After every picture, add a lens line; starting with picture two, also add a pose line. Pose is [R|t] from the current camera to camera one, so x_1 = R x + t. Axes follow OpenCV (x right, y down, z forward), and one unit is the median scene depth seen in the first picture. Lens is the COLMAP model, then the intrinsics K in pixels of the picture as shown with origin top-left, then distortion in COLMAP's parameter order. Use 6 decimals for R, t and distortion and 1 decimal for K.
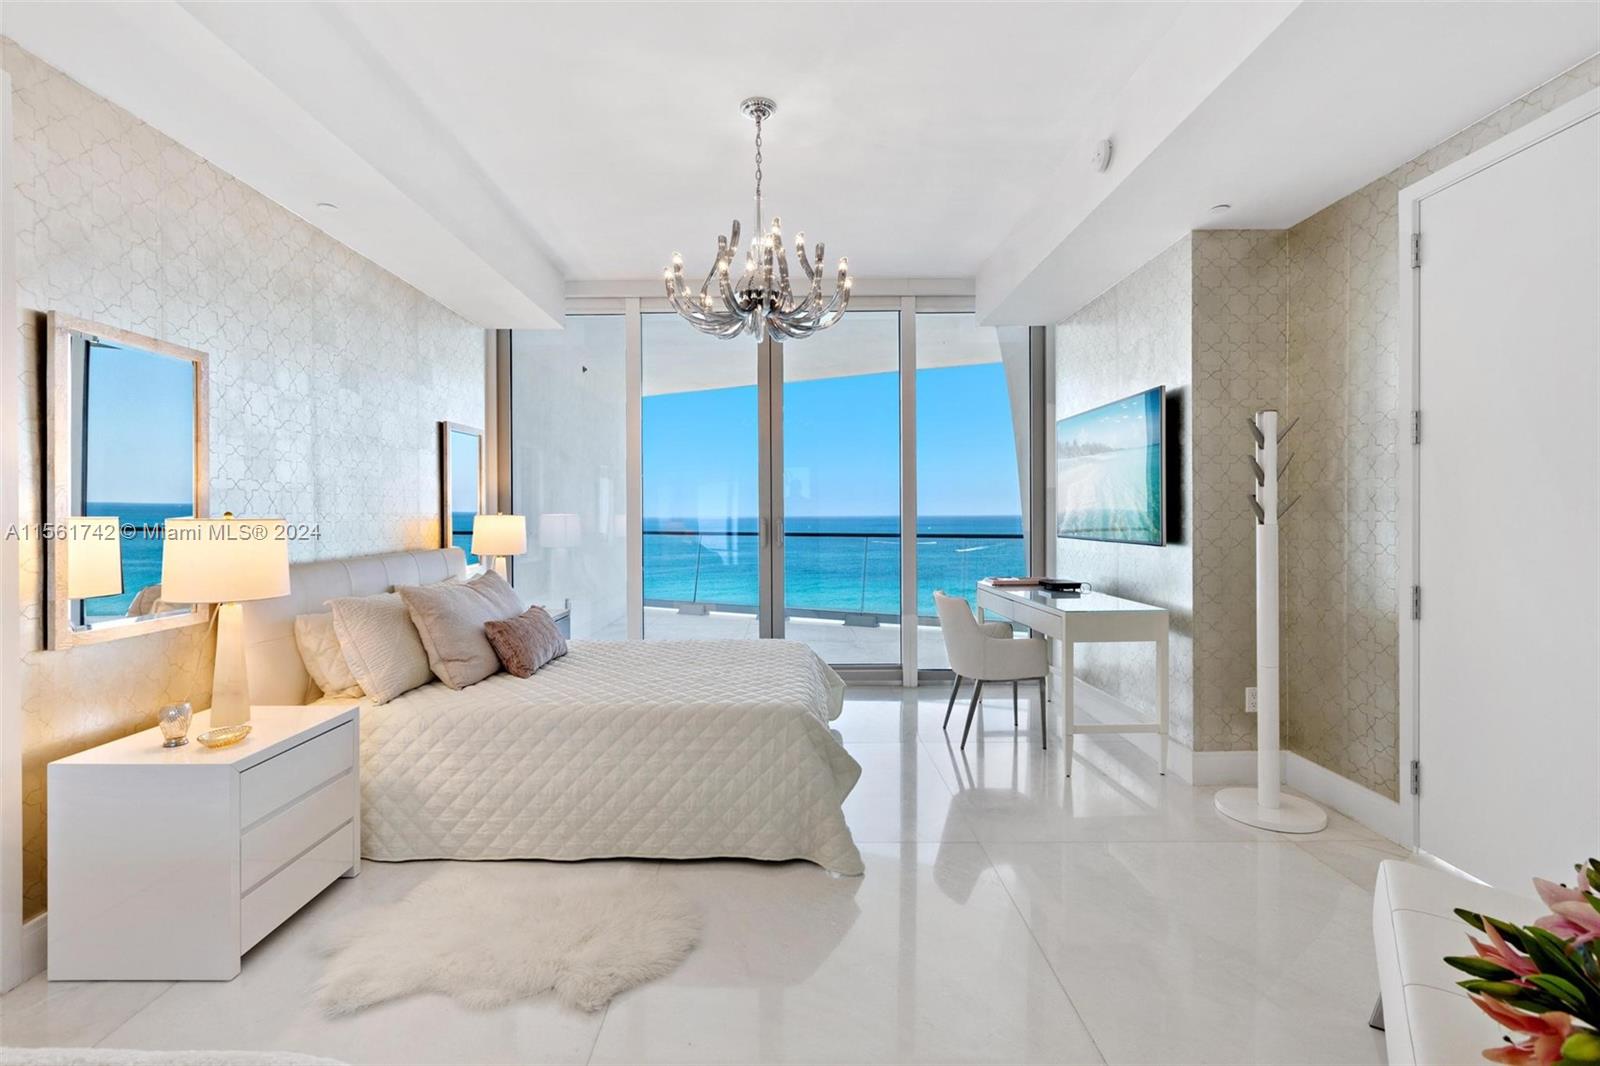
lens RADIAL K [[725.8, 0, 798.9], [0, 725.8, 530.1], [0, 0, 1]] dist [-0.003179, -0.001017]
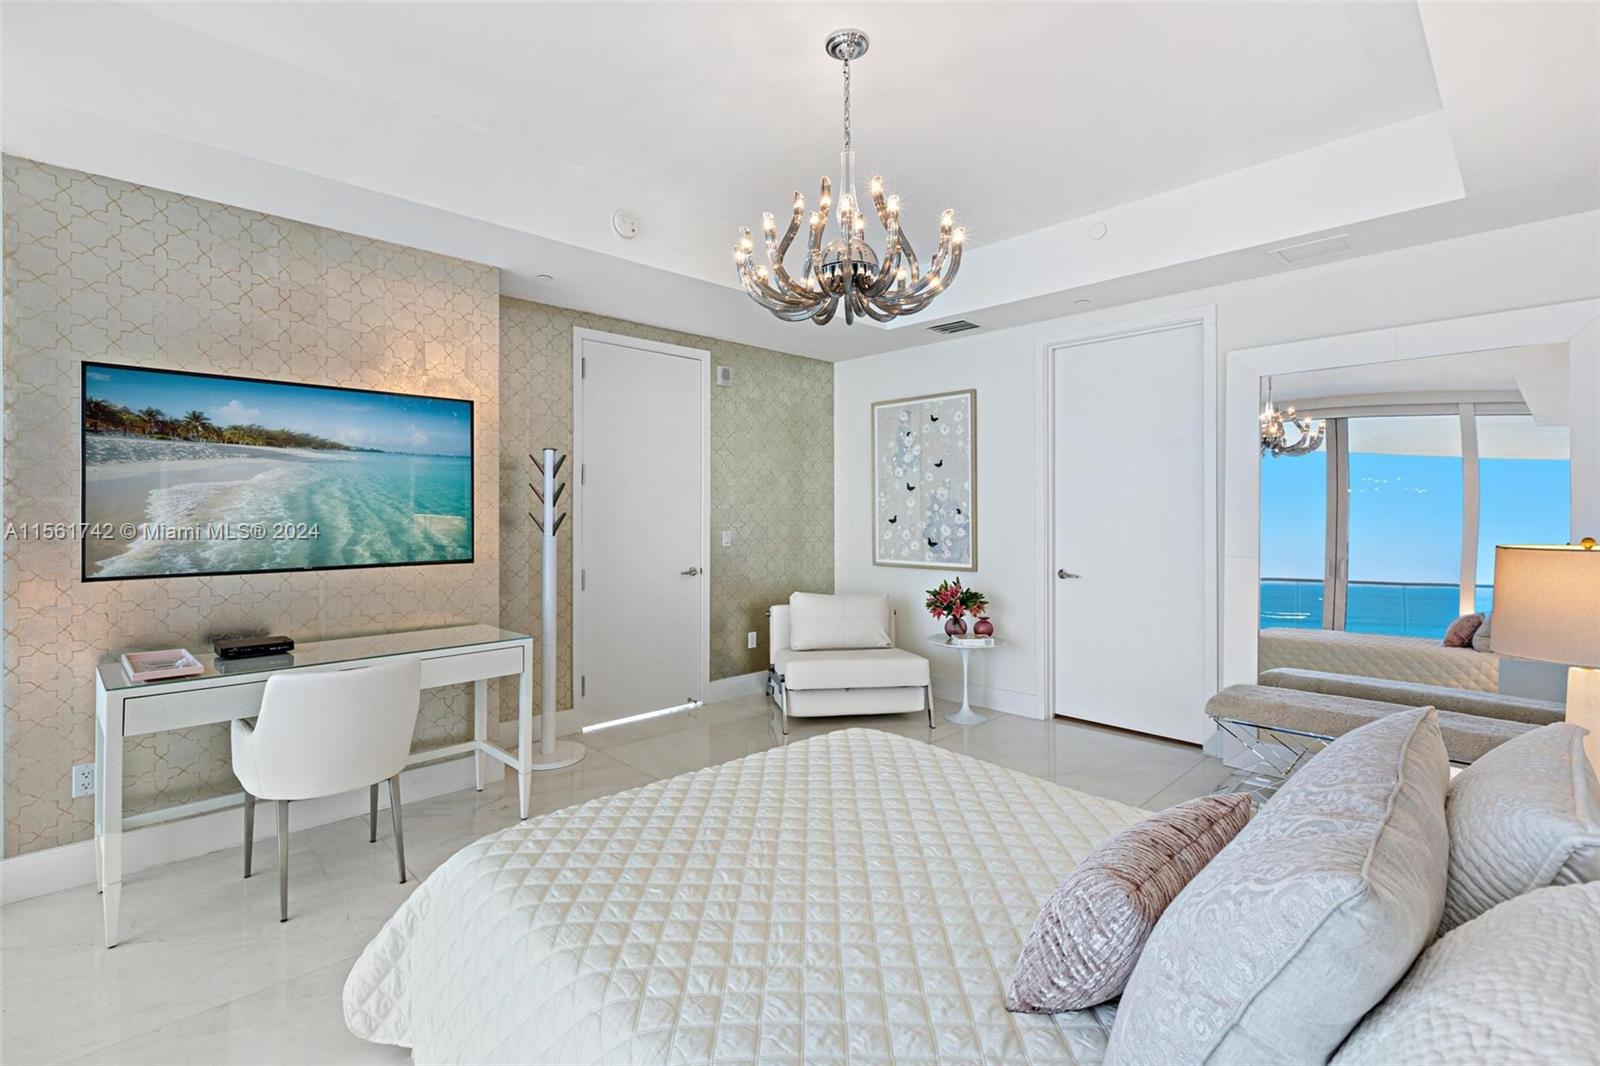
lens RADIAL K [[725.8, 0, 801.0], [0, 725.8, 526.1], [0, 0, 1]] dist [-0.003179, -0.001017]
pose [[-0.688804, -0.002657, 0.724943, -0.605079], [0.001403, 0.999987, 0.004999, -0.032655], [-0.724947, 0.004461, -0.688791, 1.569977]]
